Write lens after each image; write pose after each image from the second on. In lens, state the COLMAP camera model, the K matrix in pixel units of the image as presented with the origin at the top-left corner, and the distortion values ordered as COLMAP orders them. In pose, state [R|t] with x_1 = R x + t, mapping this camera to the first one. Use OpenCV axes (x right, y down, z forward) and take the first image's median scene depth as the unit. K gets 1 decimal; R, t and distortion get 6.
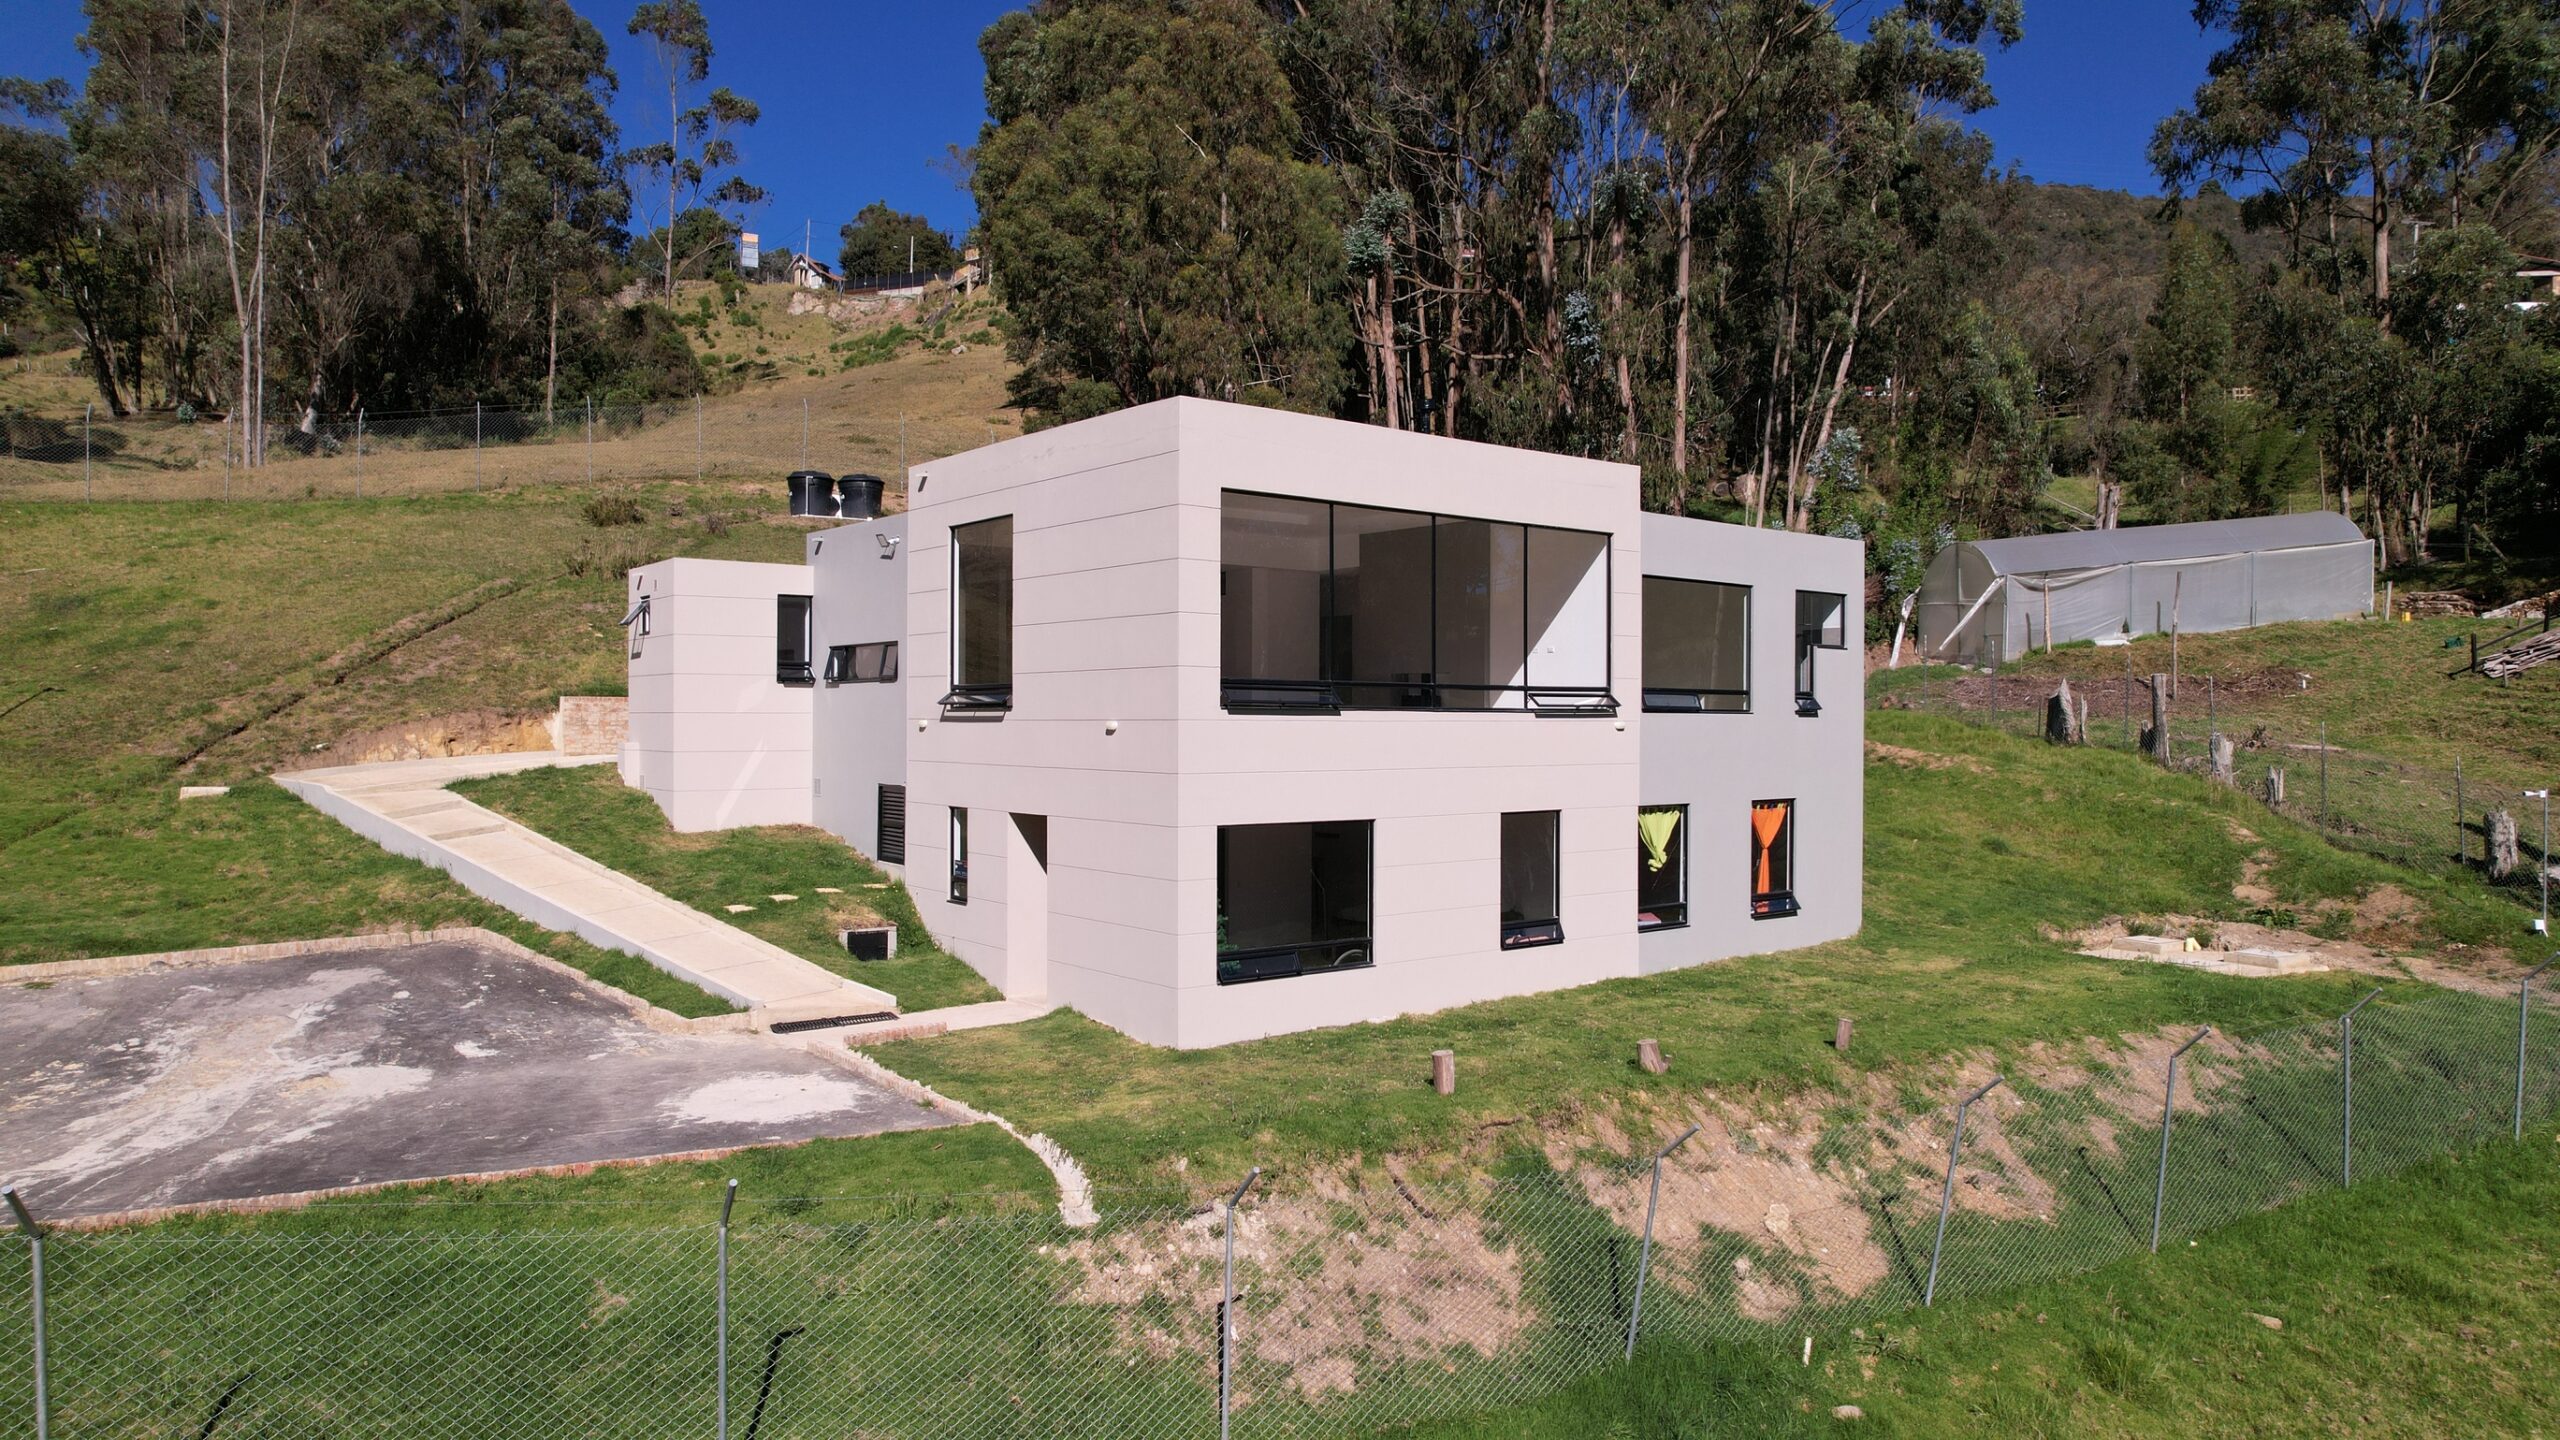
lens RADIAL K [[1614.9, 0, 1266.6], [0, 1614.9, 726.2], [0, 0, 1]] dist [-0.057431, 0.000206]
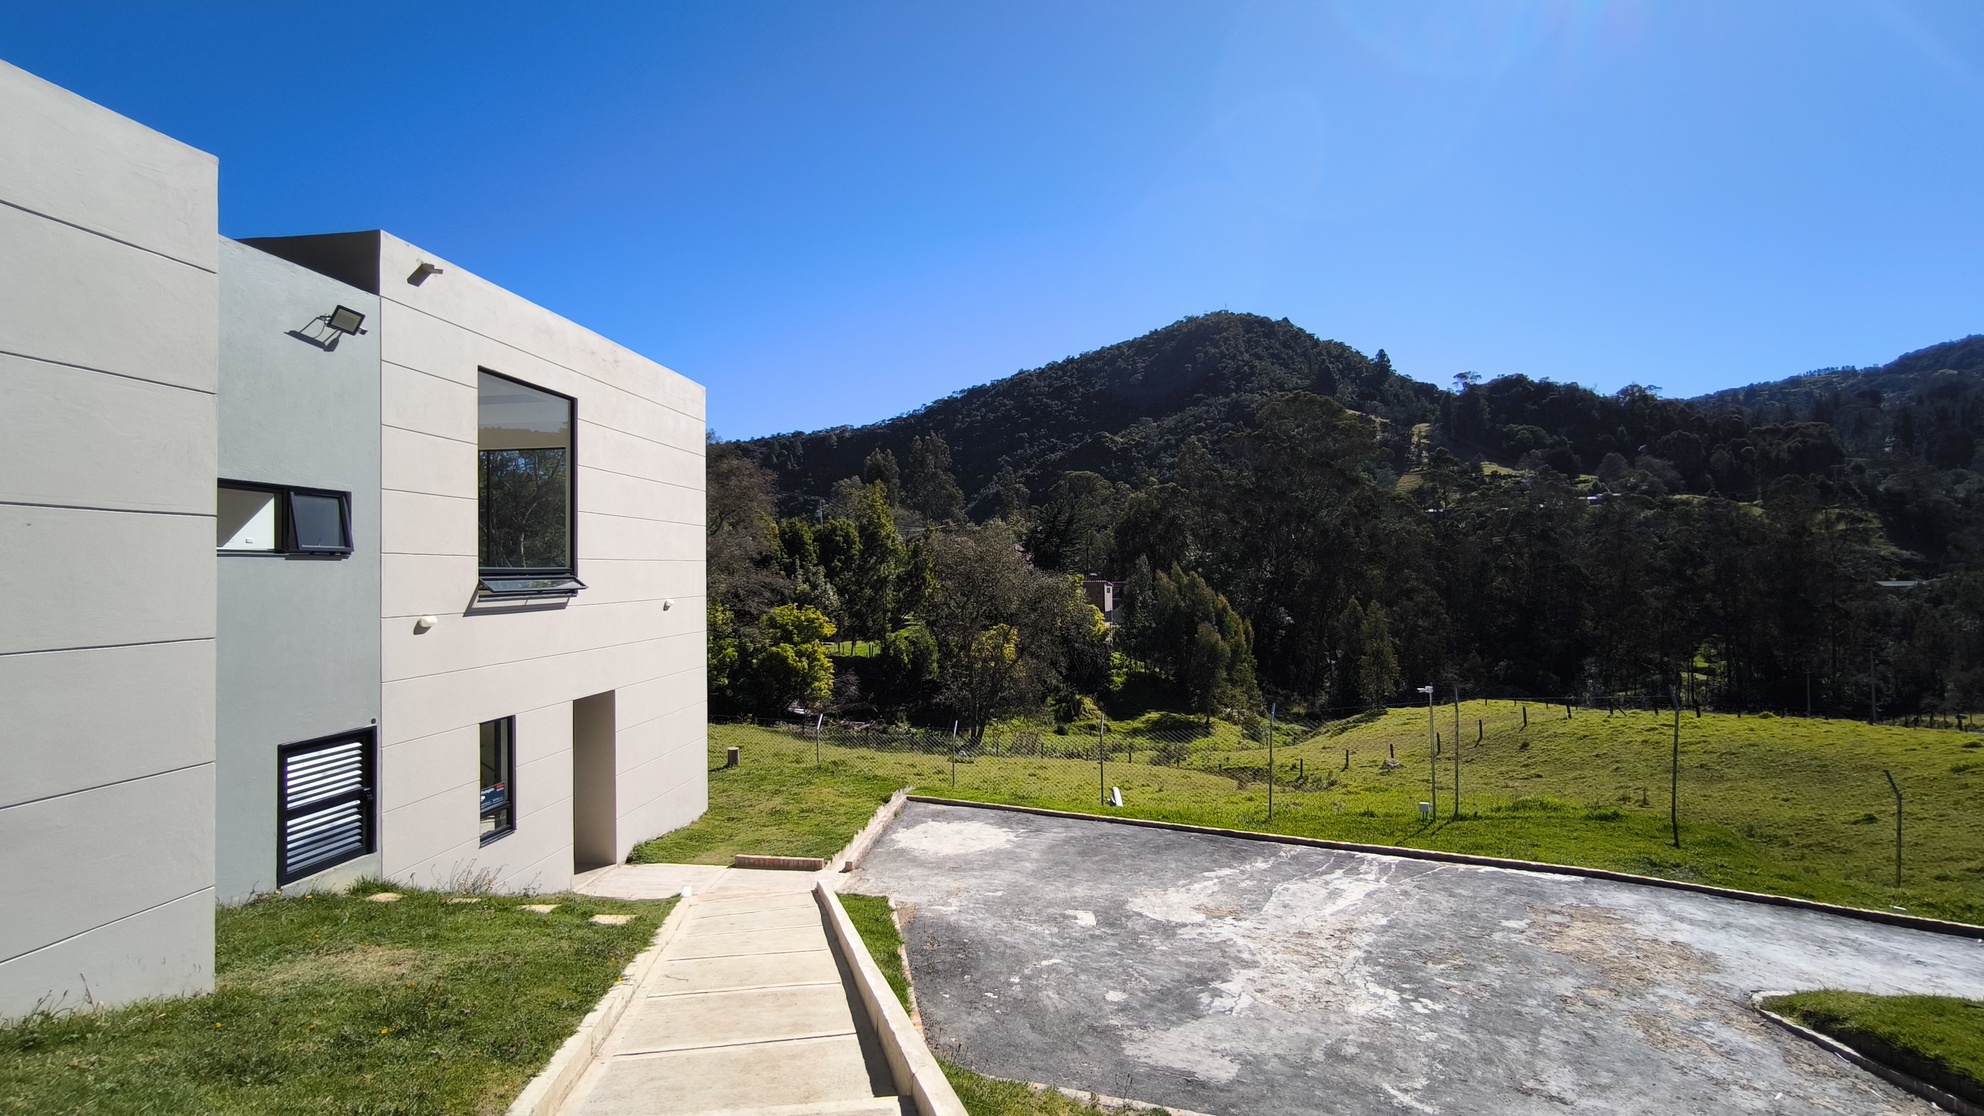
lens RADIAL K [[851.5, 0, 999.8], [0, 851.5, 558.0], [0, 0, 1]] dist [-0.009563, 0.005445]
pose [[-0.720947, 0.009206, 0.692929, -0.631675], [0.005185, 0.999955, -0.007890, -0.024563], [-0.692970, -0.002095, -0.720963, 1.067347]]
